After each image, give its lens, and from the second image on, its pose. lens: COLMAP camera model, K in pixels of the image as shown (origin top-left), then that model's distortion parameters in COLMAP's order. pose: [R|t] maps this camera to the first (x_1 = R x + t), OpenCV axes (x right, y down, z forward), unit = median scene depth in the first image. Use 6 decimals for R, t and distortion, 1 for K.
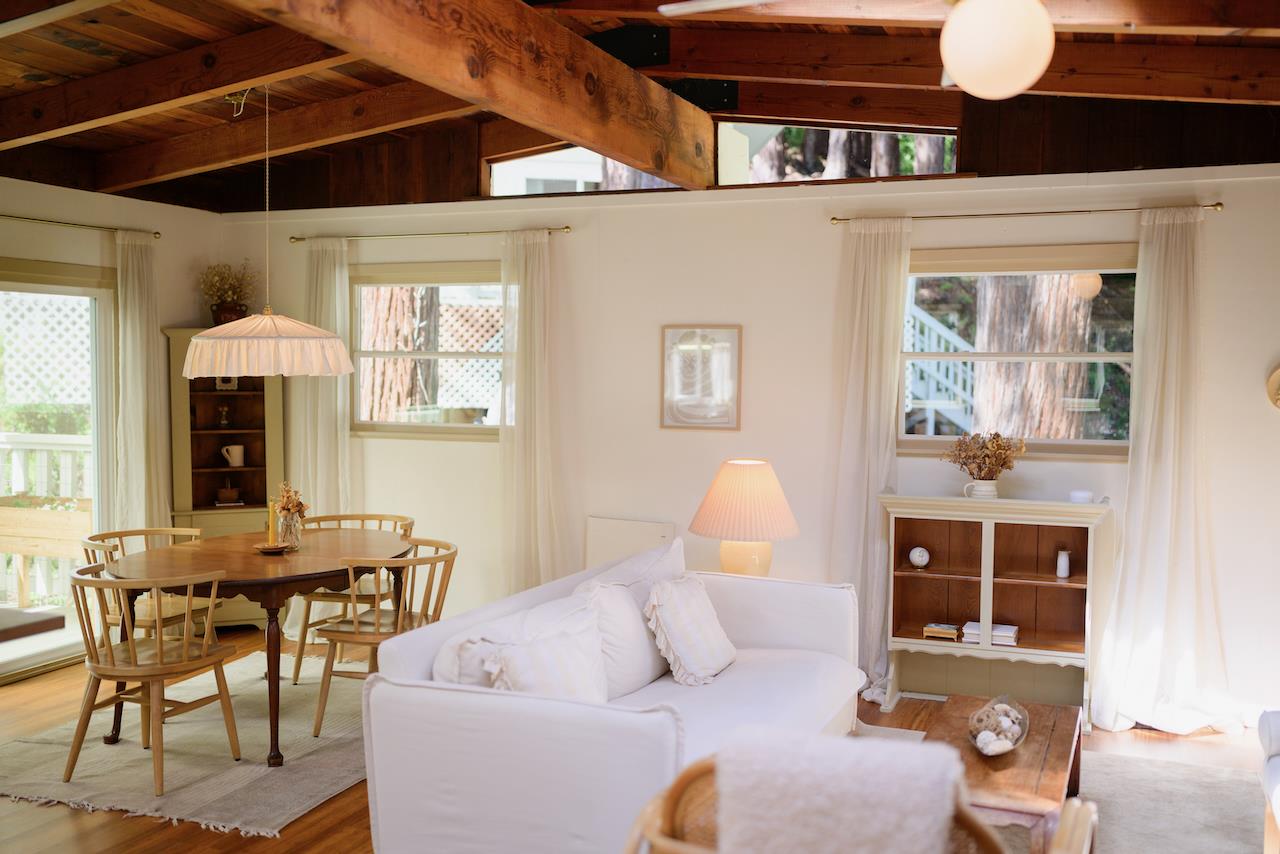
lens RADIAL K [[1199.8, 0, 639.9], [0, 1199.8, 422.3], [0, 0, 1]] dist [-0.005437, 0.000000]
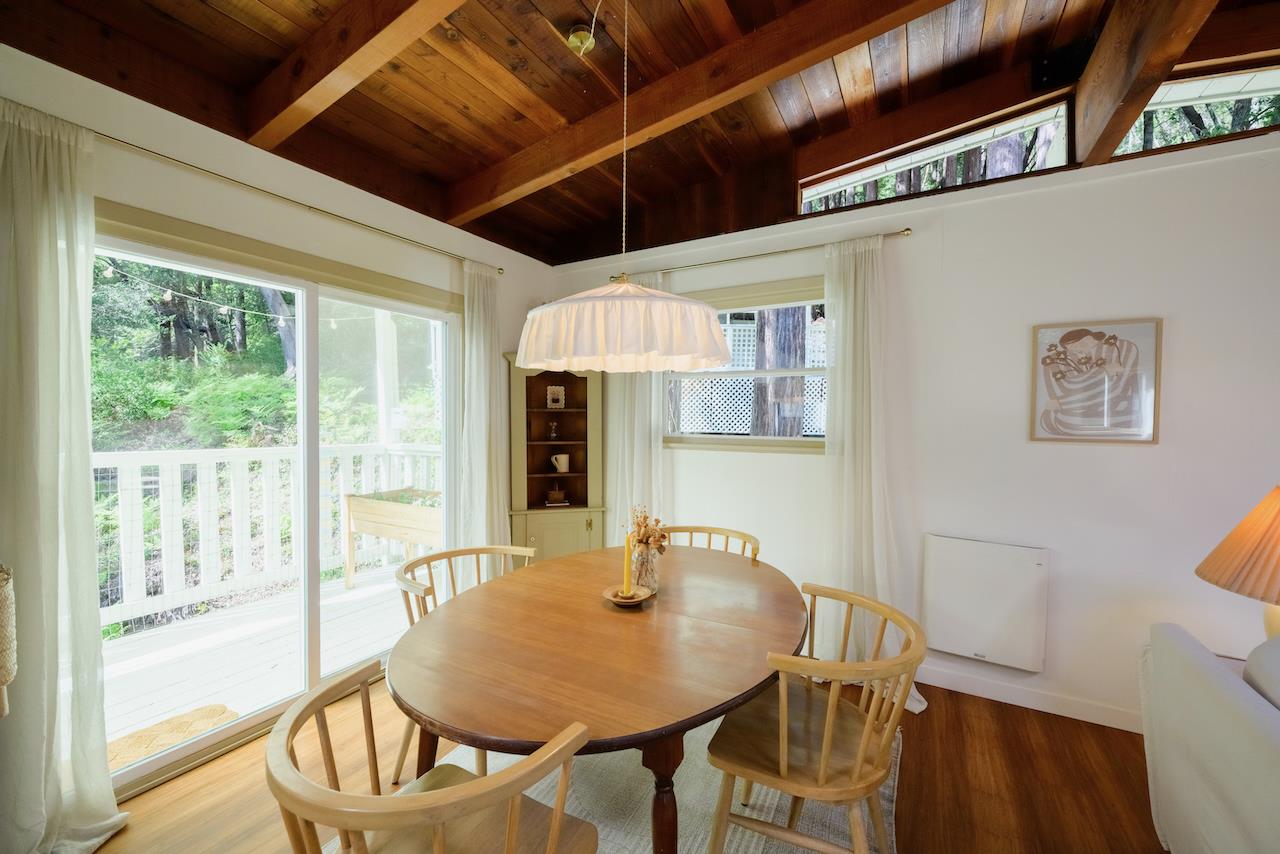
lens RADIAL K [[501.3, 0, 637.9], [0, 501.3, 429.9], [0, 0, 1]] dist [-0.000178, 0.000274]
pose [[0.989494, 0.003163, -0.144537, -0.205235], [-0.007109, 0.999616, -0.026794, 0.008219], [0.144397, 0.027540, 0.989137, 0.555001]]
